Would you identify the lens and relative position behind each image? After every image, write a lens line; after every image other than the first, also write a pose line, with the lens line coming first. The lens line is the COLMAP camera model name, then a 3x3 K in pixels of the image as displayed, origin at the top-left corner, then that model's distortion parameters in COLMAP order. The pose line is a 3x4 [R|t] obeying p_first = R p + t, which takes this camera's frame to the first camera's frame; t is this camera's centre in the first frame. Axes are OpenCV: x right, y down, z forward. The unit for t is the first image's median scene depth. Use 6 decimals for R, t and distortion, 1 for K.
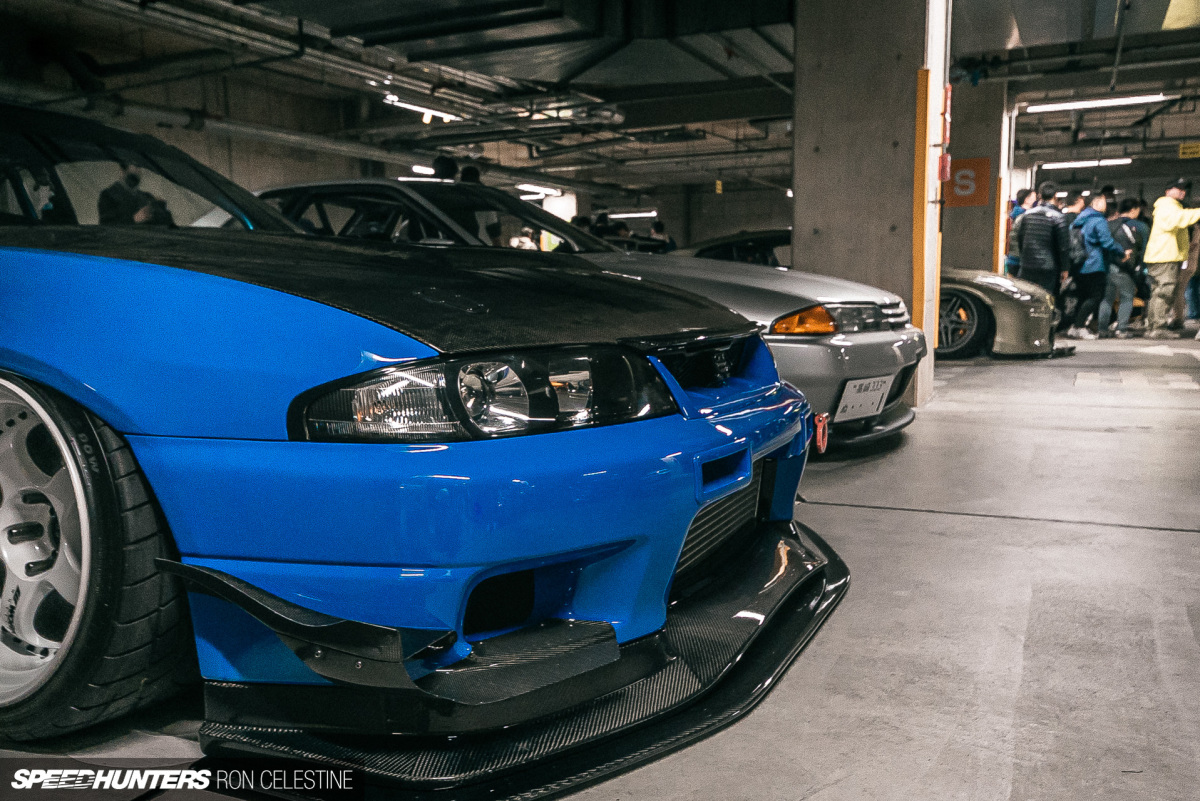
lens RADIAL K [[1008.4, 0, 599.5], [0, 1008.4, 401.6], [0, 0, 1]] dist [0.009989, -0.002333]
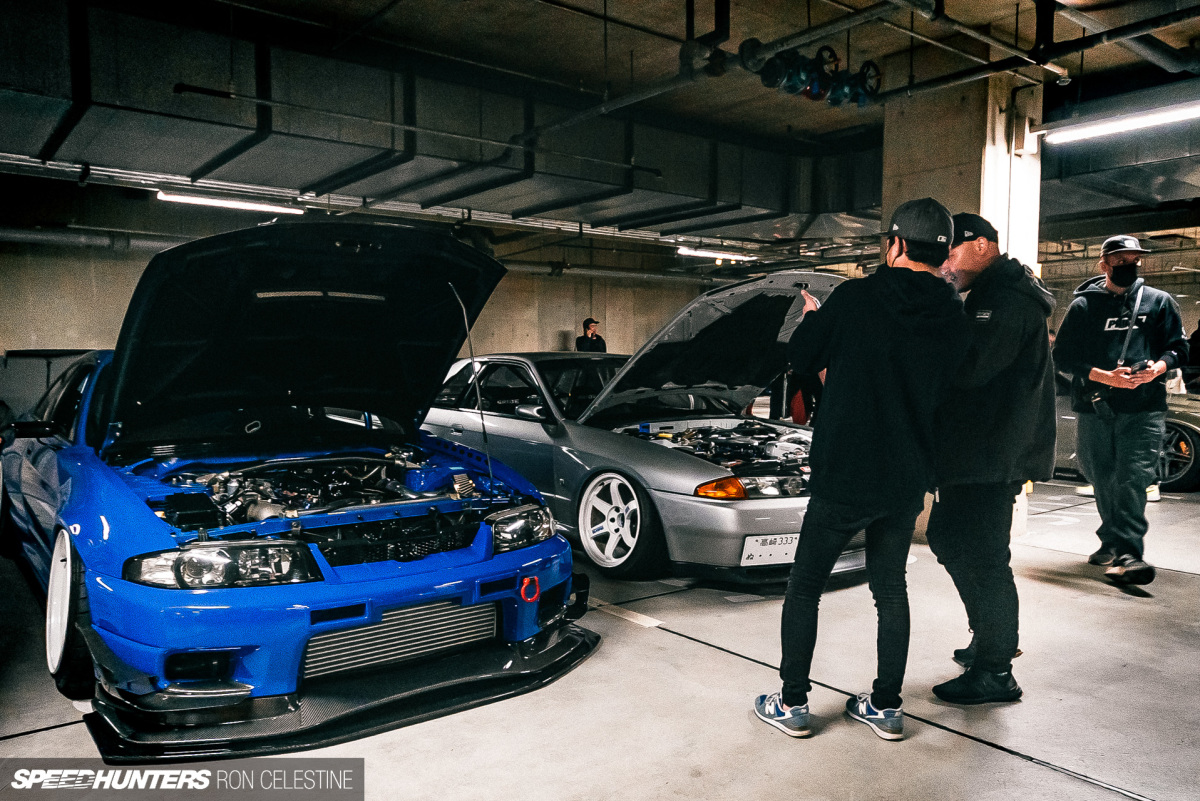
lens RADIAL K [[874.1, 0, 595.1], [0, 874.1, 394.2], [0, 0, 1]] dist [0.009003, 0.001771]
pose [[0.889663, 0.041582, -0.454721, 0.561440], [-0.071526, 0.996242, -0.048839, -0.131459], [0.450982, 0.075974, 0.889294, -0.124555]]
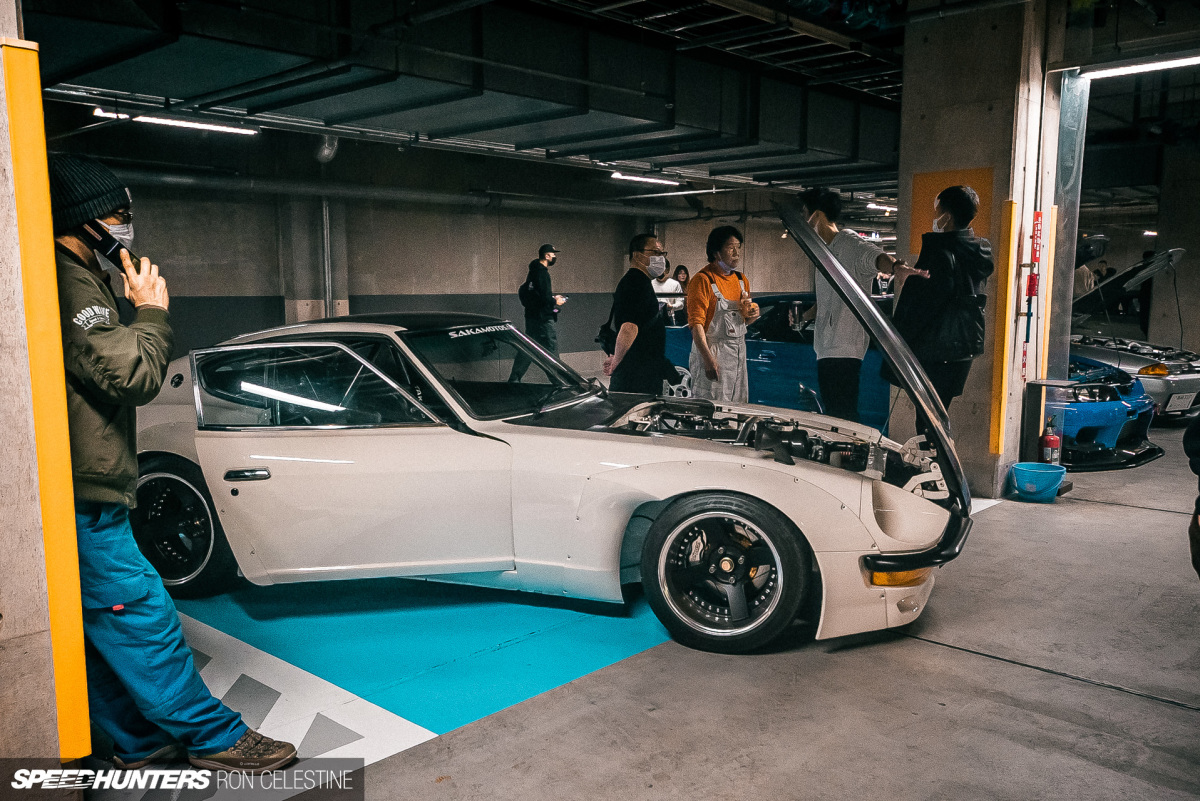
lens RADIAL K [[1008.4, 0, 602.4], [0, 1008.4, 406.3], [0, 0, 1]] dist [0.009989, -0.002333]
pose [[0.955186, 0.050006, -0.291751, -0.341698], [-0.048288, 0.998748, 0.013091, 0.040316], [0.292040, 0.001584, 0.956405, -1.666282]]
